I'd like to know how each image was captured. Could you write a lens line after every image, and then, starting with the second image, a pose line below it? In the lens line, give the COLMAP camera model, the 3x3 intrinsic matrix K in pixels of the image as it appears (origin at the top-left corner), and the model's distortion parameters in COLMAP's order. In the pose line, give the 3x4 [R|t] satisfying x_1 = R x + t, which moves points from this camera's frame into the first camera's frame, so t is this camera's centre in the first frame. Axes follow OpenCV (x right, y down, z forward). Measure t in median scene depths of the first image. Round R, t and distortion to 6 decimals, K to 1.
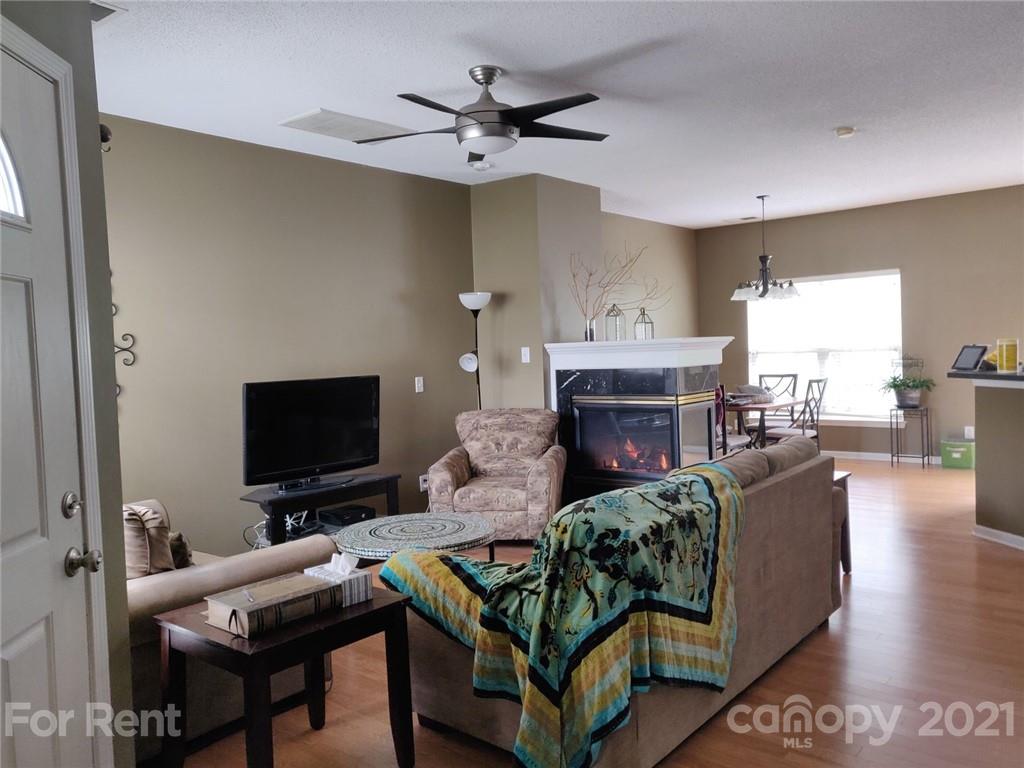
lens RADIAL K [[796.8, 0, 512.0], [0, 796.8, 384.0], [0, 0, 1]] dist [0.060710, -0.000710]
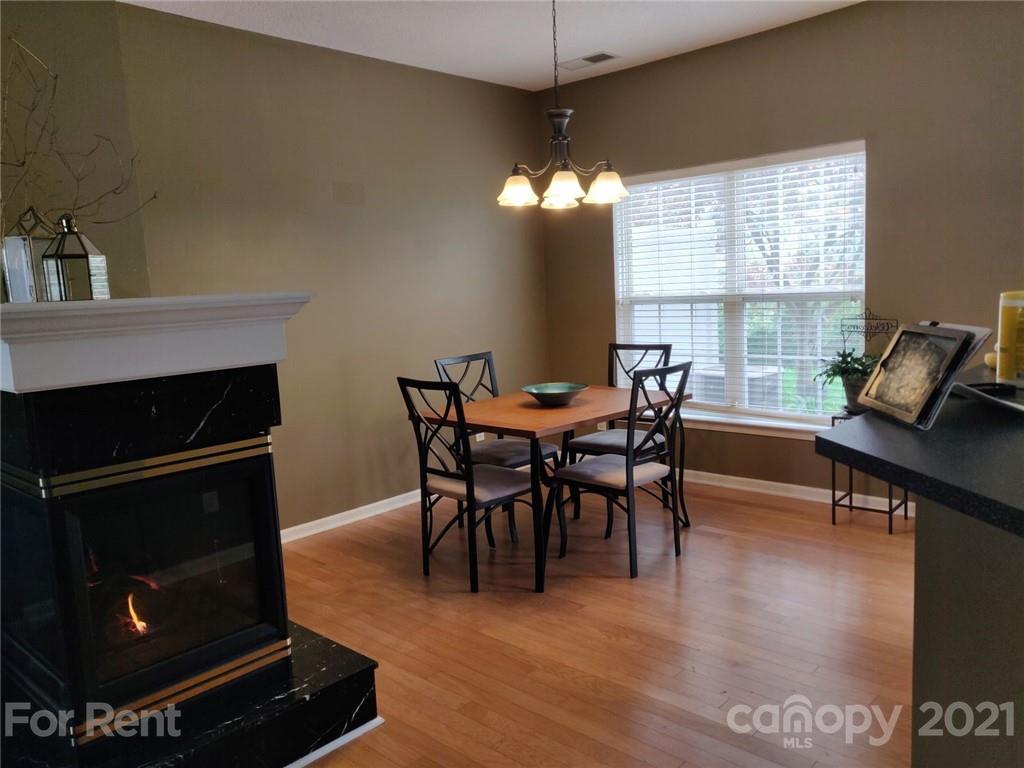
lens RADIAL K [[796.8, 0, 512.0], [0, 796.8, 384.0], [0, 0, 1]] dist [0.060710, -0.000710]
pose [[0.998535, 0.007240, -0.053628, 0.284320], [-0.002747, 0.996513, 0.083387, -0.031816], [0.054044, -0.083118, 0.995073, 0.463330]]
